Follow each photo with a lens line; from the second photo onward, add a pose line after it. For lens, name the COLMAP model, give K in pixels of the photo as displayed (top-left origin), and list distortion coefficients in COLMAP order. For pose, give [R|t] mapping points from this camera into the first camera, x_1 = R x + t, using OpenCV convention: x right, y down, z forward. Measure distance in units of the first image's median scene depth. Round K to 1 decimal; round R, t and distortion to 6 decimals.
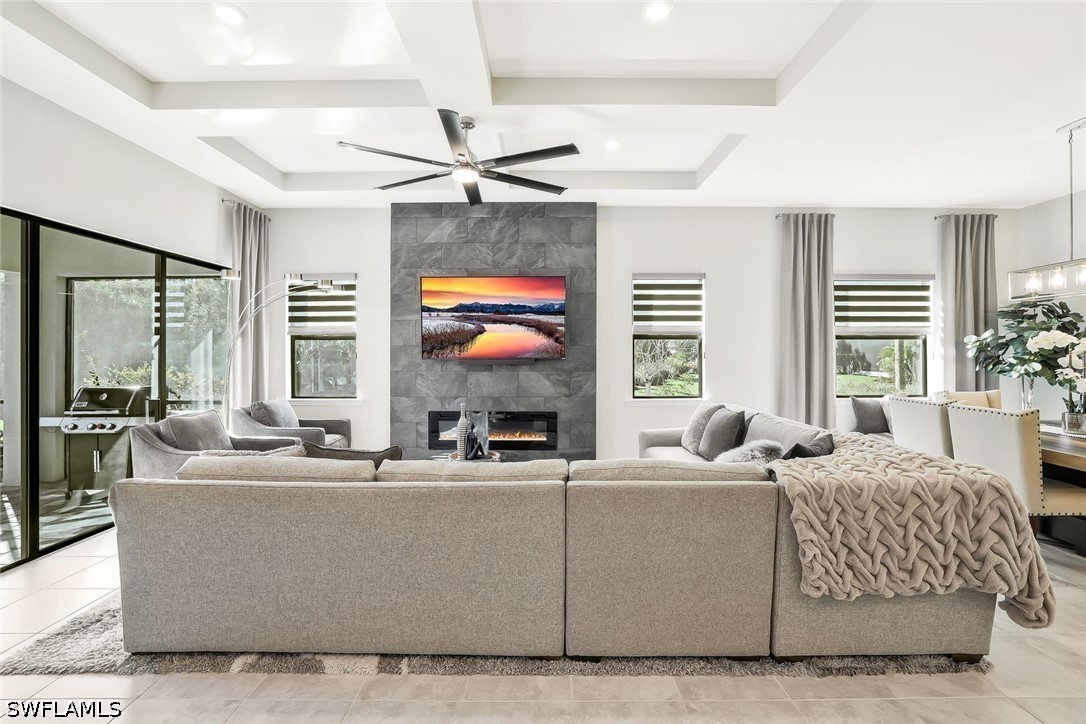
lens RADIAL K [[495.2, 0, 545.5], [0, 495.2, 366.1], [0, 0, 1]] dist [-0.013566, 0.001372]
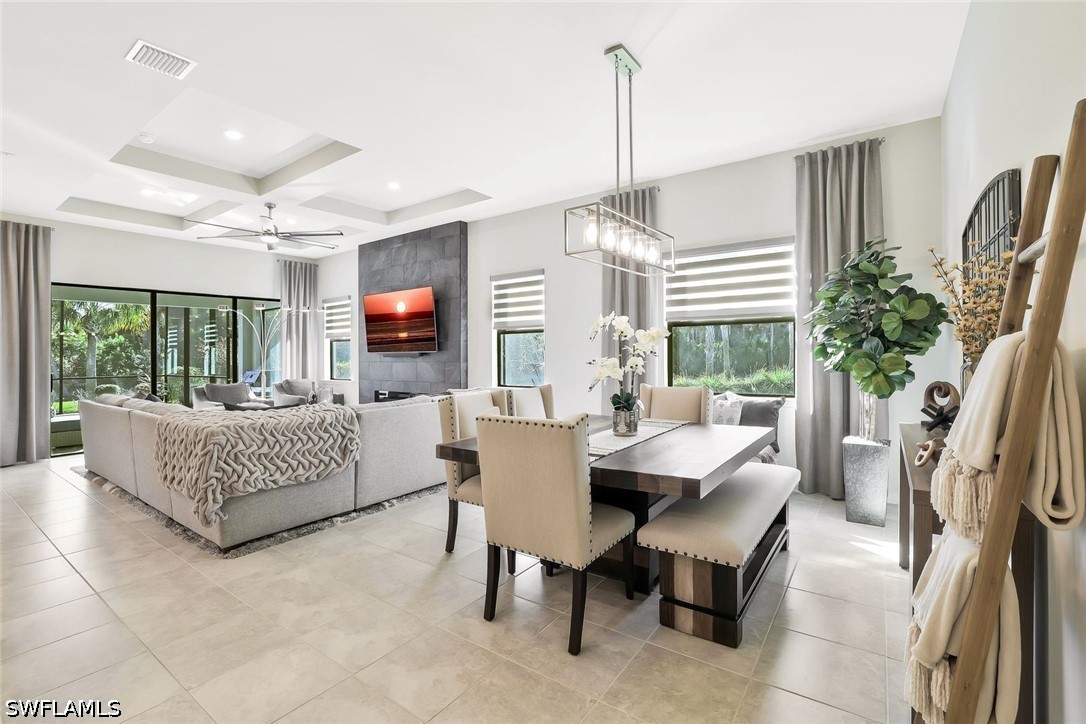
lens RADIAL K [[495.2, 0, 549.6], [0, 495.2, 354.7], [0, 0, 1]] dist [-0.013566, 0.001372]
pose [[0.808544, -0.005358, -0.588412, 0.970180], [0.008482, 0.999961, 0.002550, -0.008704], [0.588375, -0.007053, 0.808557, 0.158156]]
